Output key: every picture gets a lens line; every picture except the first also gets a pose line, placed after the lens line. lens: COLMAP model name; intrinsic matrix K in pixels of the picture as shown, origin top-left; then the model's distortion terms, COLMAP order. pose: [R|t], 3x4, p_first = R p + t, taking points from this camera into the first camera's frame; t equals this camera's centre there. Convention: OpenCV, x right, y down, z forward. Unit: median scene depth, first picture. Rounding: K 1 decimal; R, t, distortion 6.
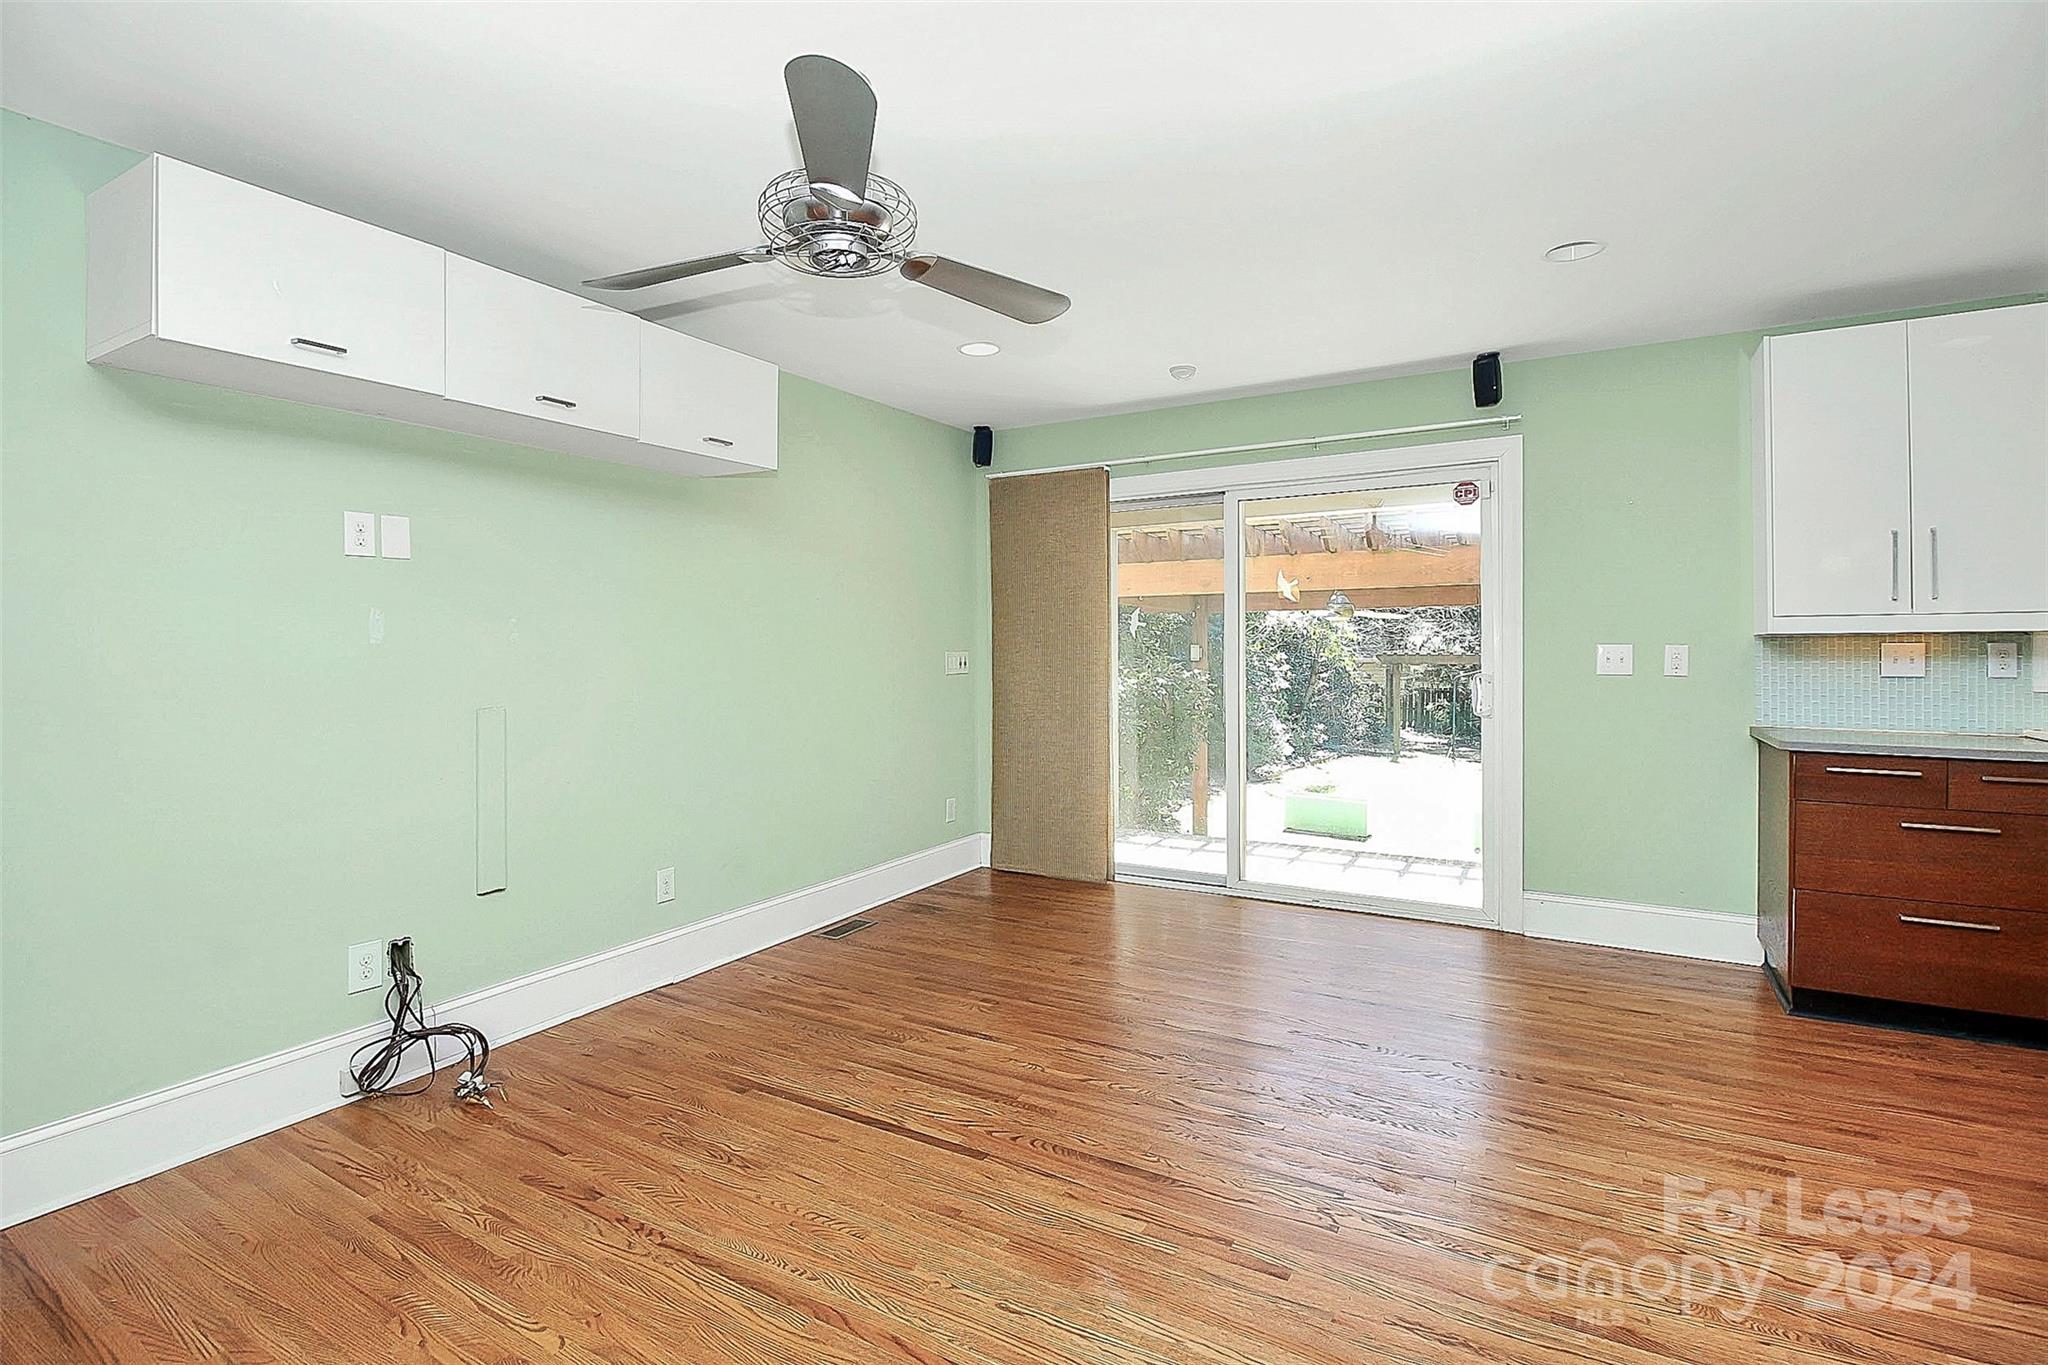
lens RADIAL K [[962.3, 0, 1029.9], [0, 962.3, 657.3], [0, 0, 1]] dist [-0.000308, -0.011763]
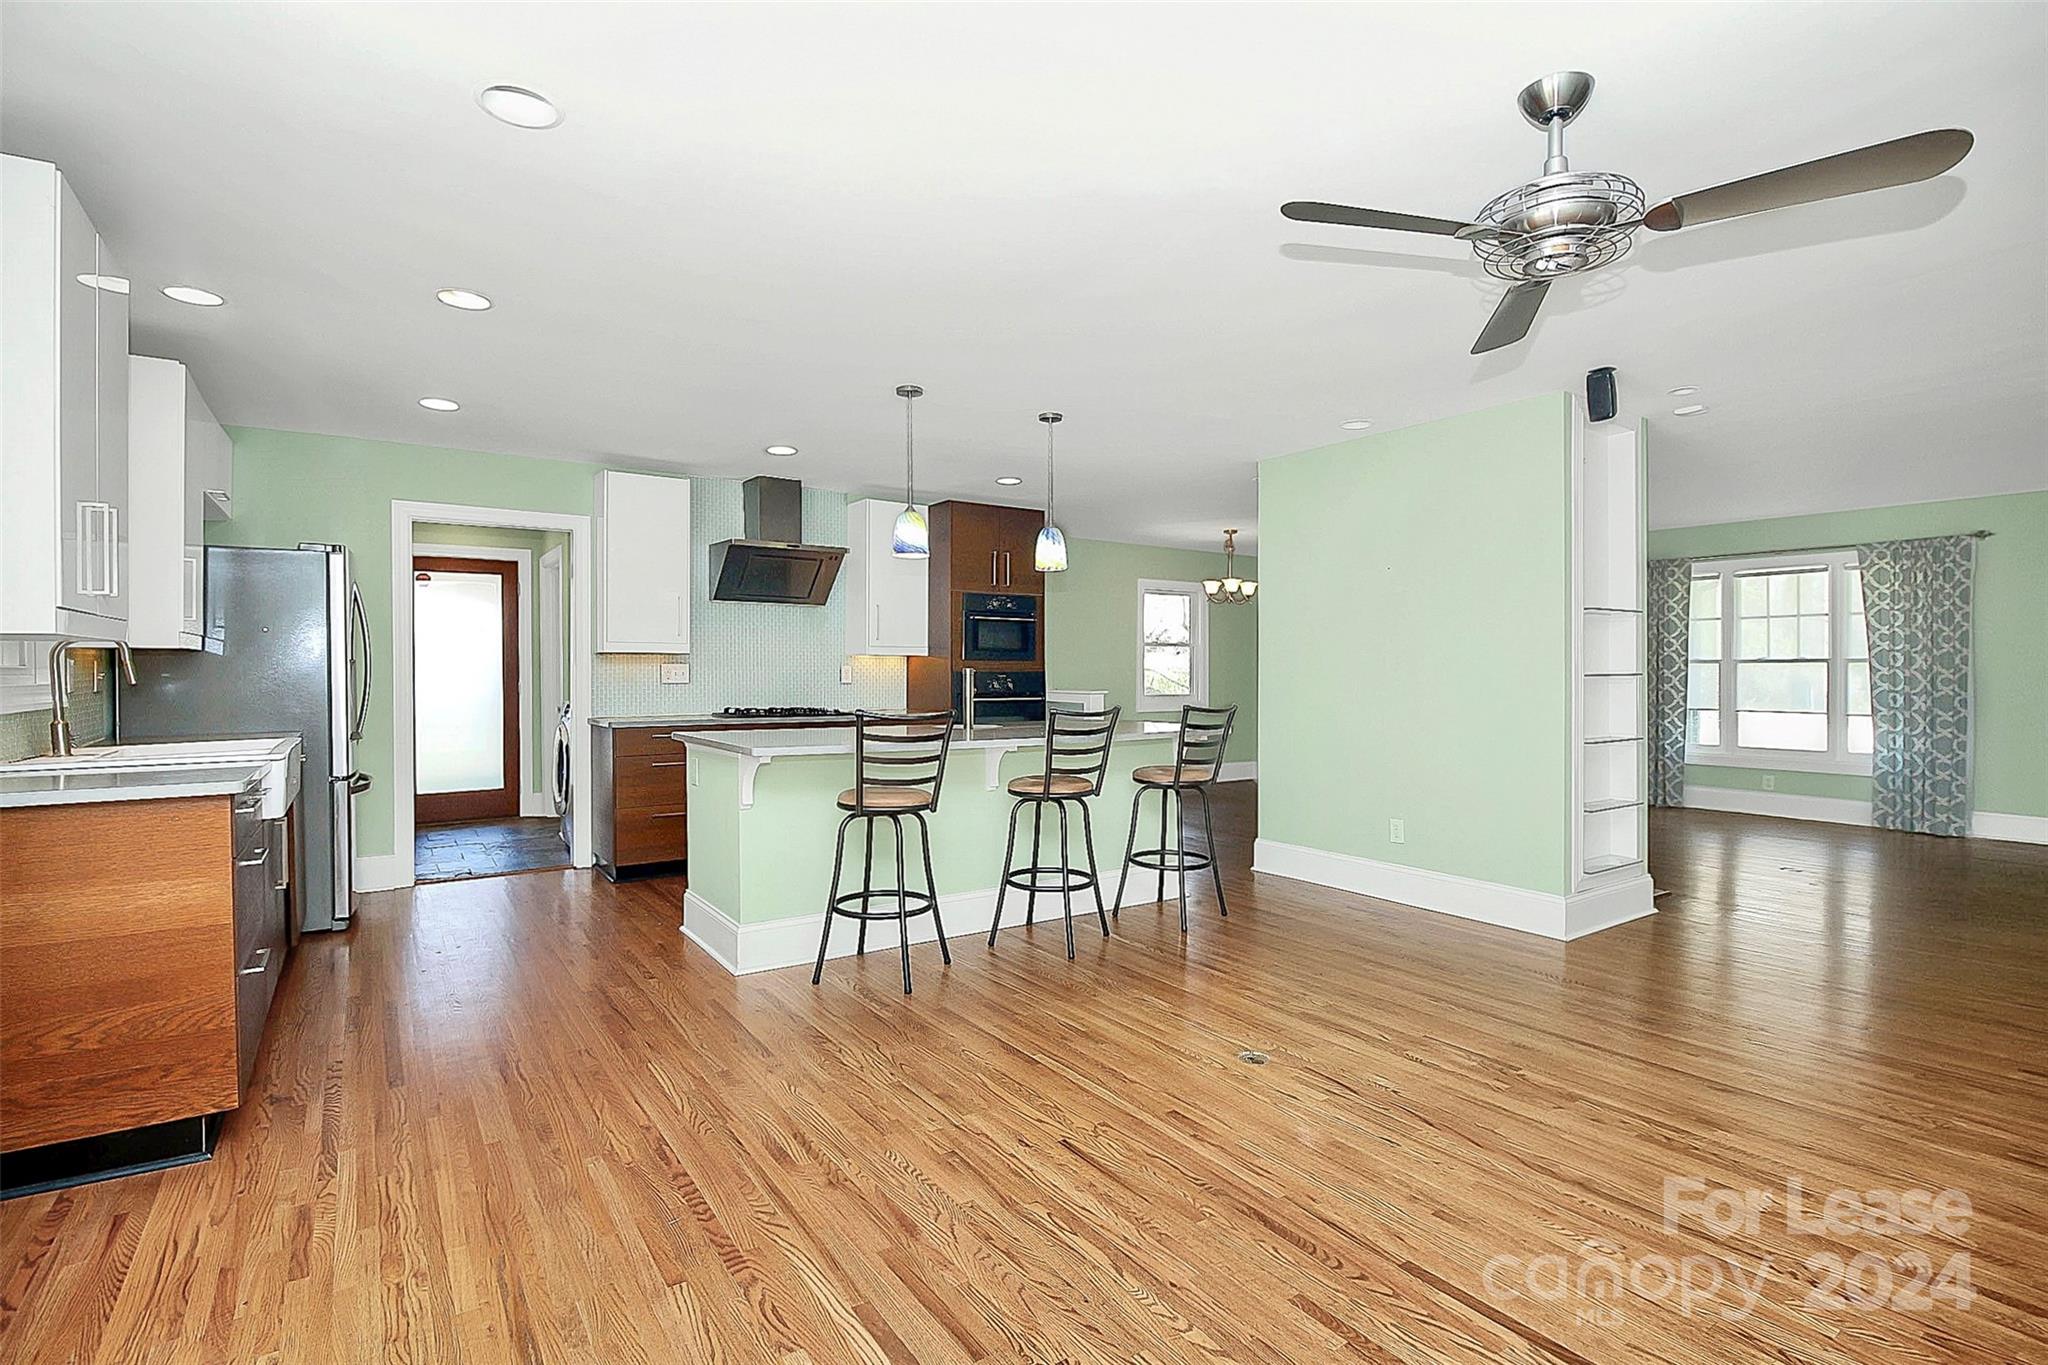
lens RADIAL K [[960.0, 0, 1021.4], [0, 960.0, 691.2], [0, 0, 1]] dist [-0.001027, -0.013705]
pose [[-0.902107, -0.002389, 0.431506, -0.066358], [0.011071, 0.999527, 0.028679, 0.003396], [-0.431370, 0.030649, -0.901654, 1.201764]]
